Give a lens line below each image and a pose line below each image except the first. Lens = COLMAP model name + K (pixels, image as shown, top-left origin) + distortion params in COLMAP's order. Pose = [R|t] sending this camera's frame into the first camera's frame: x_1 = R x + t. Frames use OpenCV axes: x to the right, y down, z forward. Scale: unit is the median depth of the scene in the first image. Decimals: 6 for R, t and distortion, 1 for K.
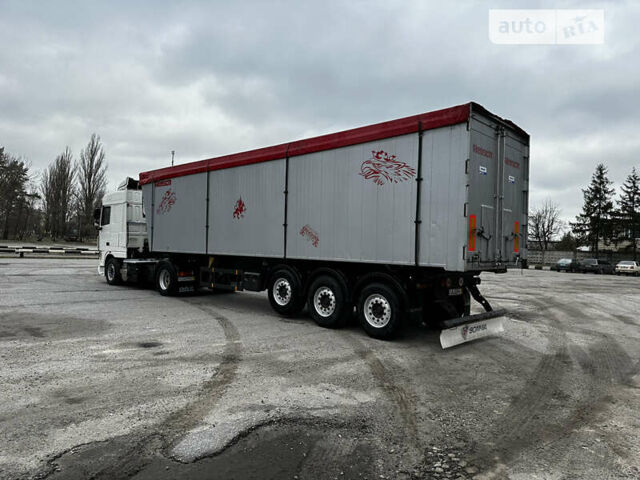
lens RADIAL K [[459.1, 0, 316.4], [0, 459.1, 239.9], [0, 0, 1]] dist [0.076488, -0.106474]
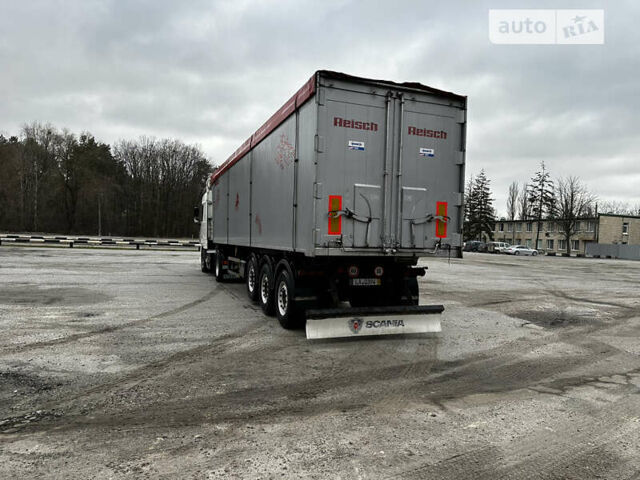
lens RADIAL K [[459.1, 0, 316.4], [0, 459.1, 239.9], [0, 0, 1]] dist [0.076488, -0.106474]
pose [[0.903116, -0.002527, -0.429390, 0.570857], [0.003534, 0.999993, 0.001550, 0.026895], [0.429383, -0.002917, 0.903118, 0.141800]]
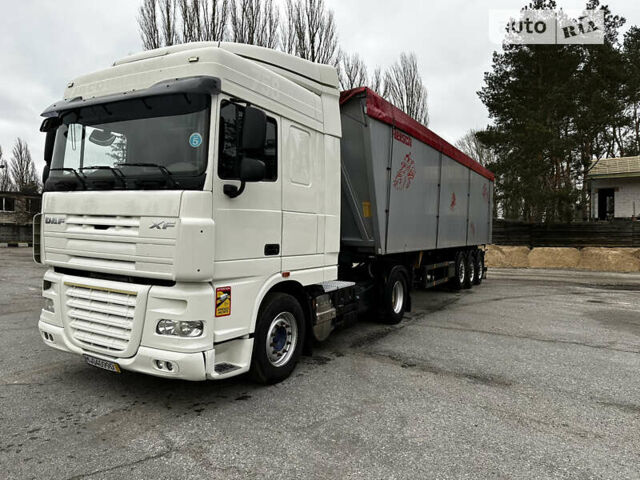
lens RADIAL K [[459.1, 0, 316.4], [0, 459.1, 239.9], [0, 0, 1]] dist [0.076488, -0.106474]
pose [[-0.252102, -0.049118, 0.966453, -1.366944], [-0.034660, 0.998529, 0.041707, -0.018989], [-0.967080, -0.022982, -0.253434, 1.943414]]
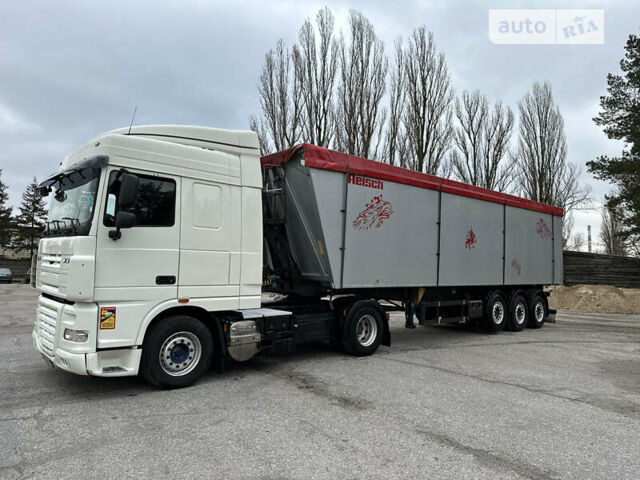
lens RADIAL K [[459.1, 0, 316.4], [0, 459.1, 239.9], [0, 0, 1]] dist [0.076488, -0.106474]
pose [[0.062751, 0.035209, 0.997408, -1.510964], [-0.030836, 0.998969, -0.033324, -0.027407], [-0.997553, -0.028665, 0.063772, 1.591027]]
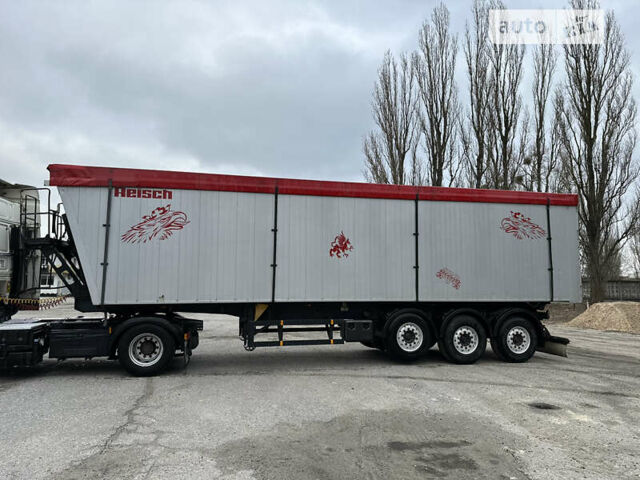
lens RADIAL K [[460.3, 0, 318.8], [0, 460.3, 227.3], [0, 0, 1]] dist [0.079885, -0.106032]
pose [[0.520626, 0.076575, 0.850344, -1.144999], [-0.002243, 0.996089, -0.088327, -0.033374], [-0.853782, 0.044078, 0.518761, 0.735625]]
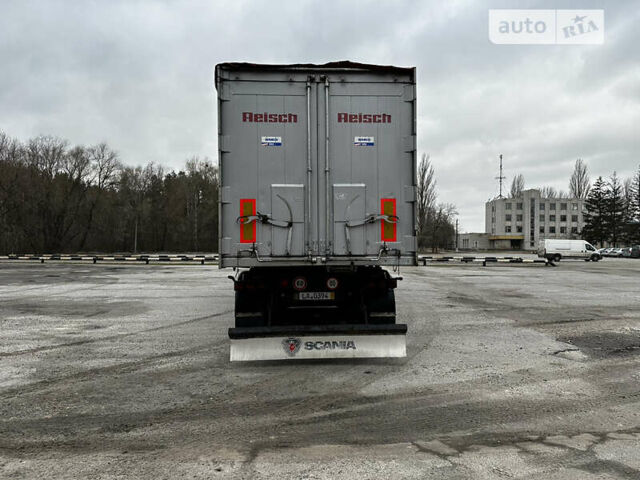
lens RADIAL K [[455.5, 0, 318.9], [0, 455.5, 234.7], [0, 0, 1]] dist [0.073980, -0.103603]
pose [[0.718778, -0.056490, -0.692941, 0.807499], [0.035282, 0.998373, -0.044791, 0.041031], [0.694344, 0.007746, 0.719602, 0.424970]]
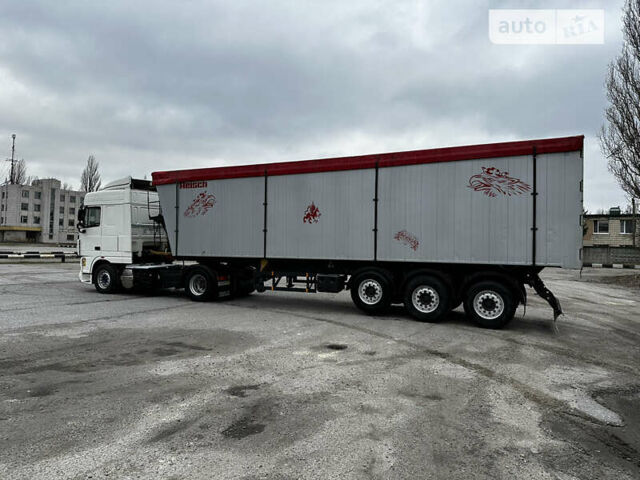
lens RADIAL K [[459.1, 0, 316.4], [0, 459.1, 239.9], [0, 0, 1]] dist [0.076488, -0.106474]
pose [[0.953133, -0.012504, 0.302293, -0.587326], [0.009817, 0.999898, 0.010405, -0.024413], [-0.302392, -0.006949, 0.953158, 0.012799]]
